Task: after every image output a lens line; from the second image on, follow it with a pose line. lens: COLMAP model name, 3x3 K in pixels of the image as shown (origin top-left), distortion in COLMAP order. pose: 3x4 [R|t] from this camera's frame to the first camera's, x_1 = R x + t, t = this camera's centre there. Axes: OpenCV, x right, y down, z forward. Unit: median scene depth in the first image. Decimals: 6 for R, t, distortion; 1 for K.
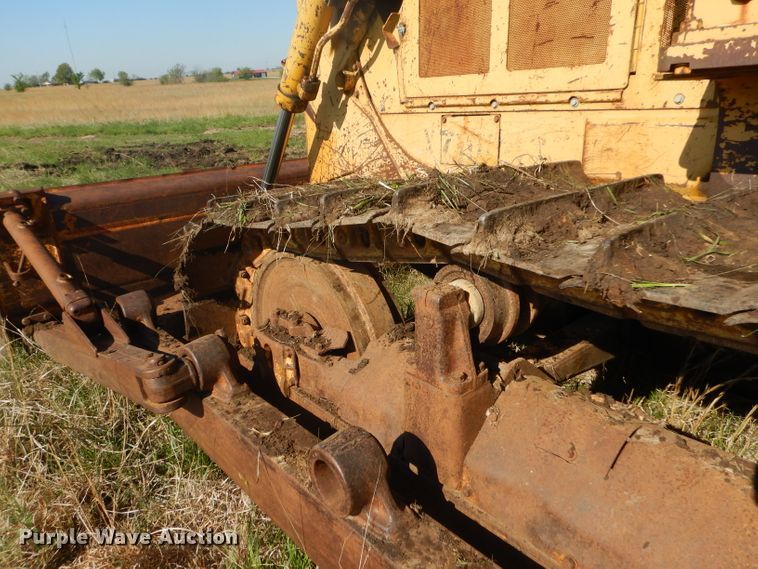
lens RADIAL K [[539.0, 0, 379.0], [0, 539.0, 284.5], [0, 0, 1]] dist [0.005147, -0.000241]
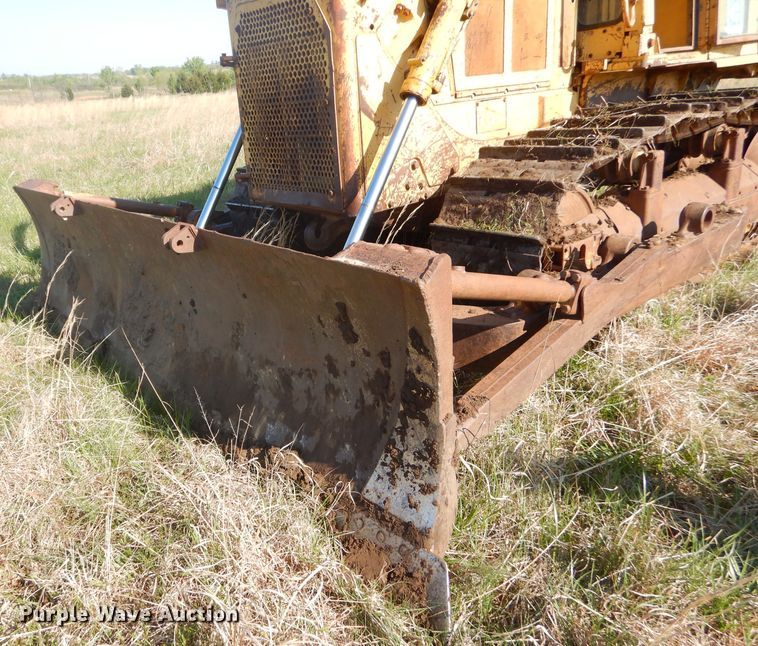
lens RADIAL K [[647.3, 0, 294.5], [0, 647.3, 344.4], [0, 0, 1]] dist [0.000523, 0.001397]
pose [[0.068836, -0.338489, 0.938449, -1.638460], [0.400714, 0.870843, 0.284711, -0.387575], [-0.913613, 0.356452, 0.195583, 1.188726]]
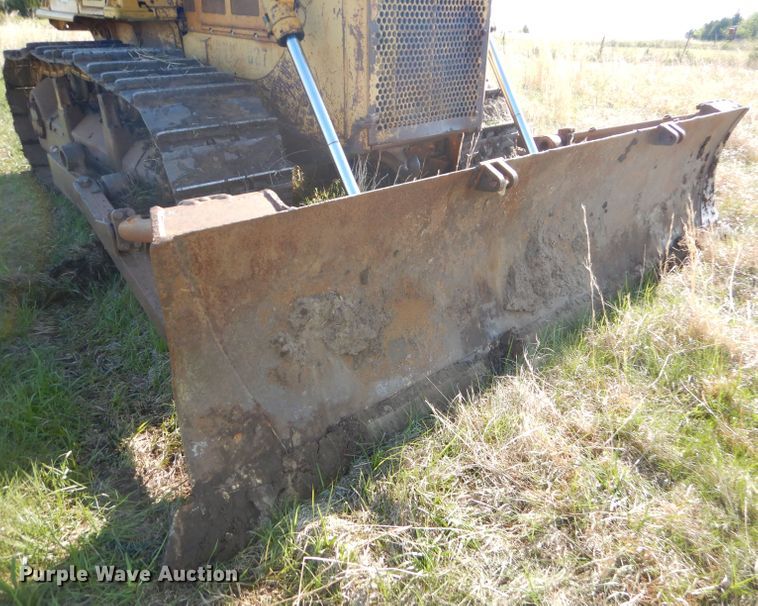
lens RADIAL K [[576.5, 0, 397.5], [0, 576.5, 303.6], [0, 0, 1]] dist [0.001058, -0.009265]
pose [[-0.999553, 0.022963, -0.019150, 0.112212], [0.001932, 0.688714, 0.725030, -0.989843], [0.029838, 0.724669, -0.688450, 2.677453]]
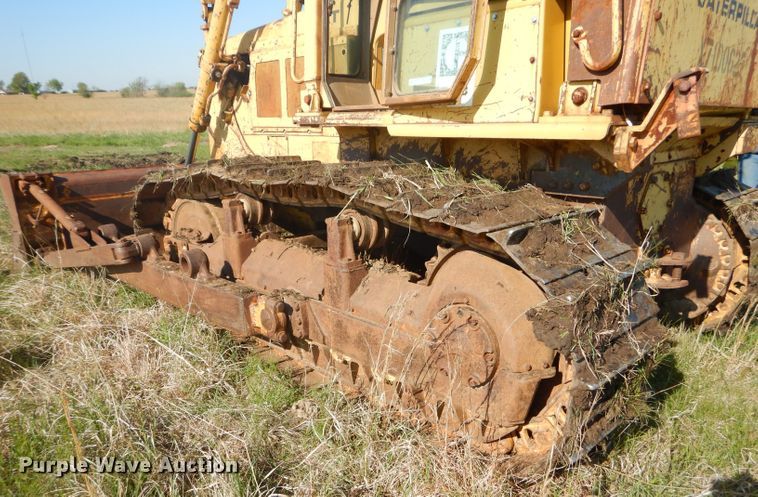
lens RADIAL K [[541.6, 0, 374.9], [0, 541.6, 281.1], [0, 0, 1]] dist [0.010156, 0.000234]
pose [[0.998147, 0.011626, 0.059723, 0.355622], [-0.009228, 0.999146, -0.040275, 0.273332], [-0.060140, 0.039649, 0.997402, -0.916023]]
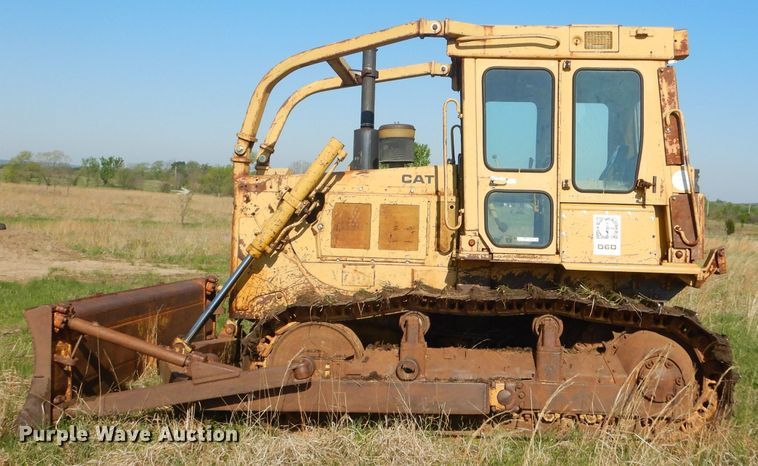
lens RADIAL K [[860.2, 0, 412.0], [0, 860.2, 183.4], [0, 0, 1]] dist [-0.001958, -0.009114]
pose [[0.694109, 0.101367, 0.712698, -2.008763], [0.175693, 0.936243, -0.304272, 0.454590], [-0.698101, 0.336413, 0.632045, -1.403405]]
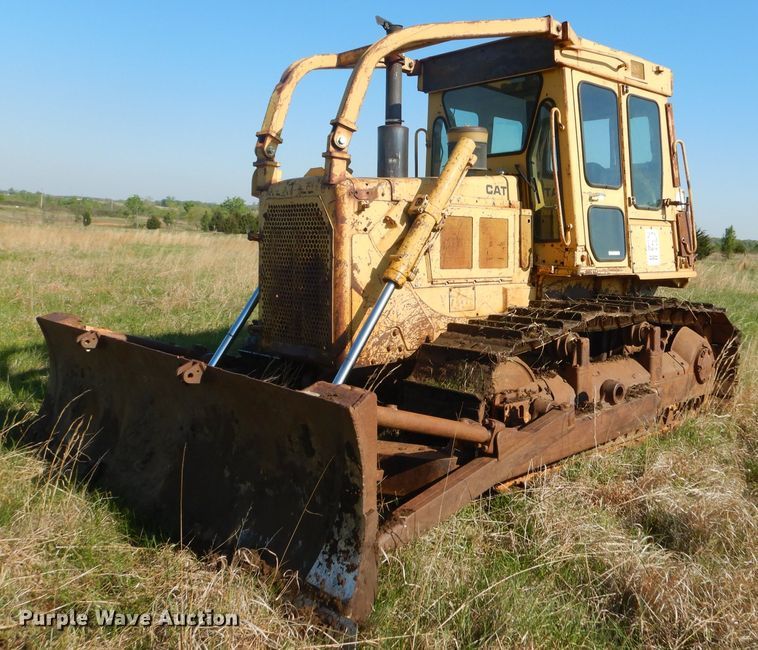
lens RADIAL K [[728.2, 0, 446.6], [0, 728.2, 261.1], [0, 0, 1]] dist [-0.005346, 0.006986]
pose [[-0.081881, 0.007882, 0.996611, -2.184552], [0.304748, 0.952272, 0.017506, -0.397430], [-0.948907, 0.305149, -0.080375, 1.043562]]
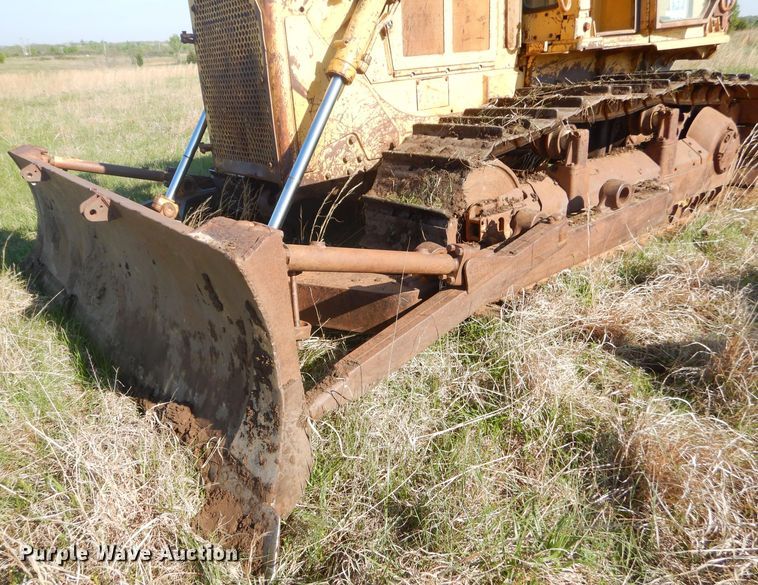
lens RADIAL K [[590.9, 0, 335.2], [0, 590.9, 314.1], [0, 0, 1]] dist [0.000125, 0.004193]
pose [[0.088581, -0.367497, 0.925796, -1.595022], [0.387240, 0.869041, 0.307916, -0.301629], [-0.917714, 0.331230, 0.219291, 0.935758]]
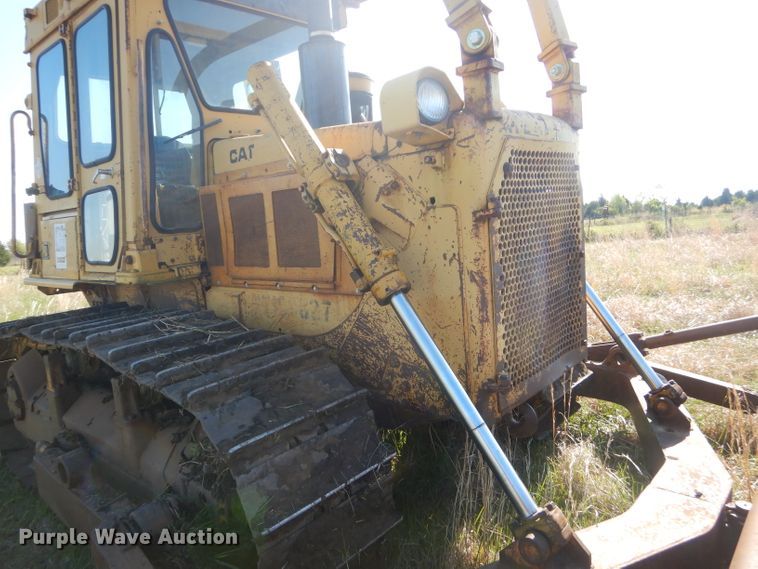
lens RADIAL K [[539.0, 0, 379.0], [0, 539.0, 284.5], [0, 0, 1]] dist [0.005147, -0.000241]
pose [[-0.984056, 0.133262, -0.117788, 0.429184], [0.067986, 0.893815, 0.443252, -0.901589], [0.164349, 0.428177, -0.888625, 2.197614]]
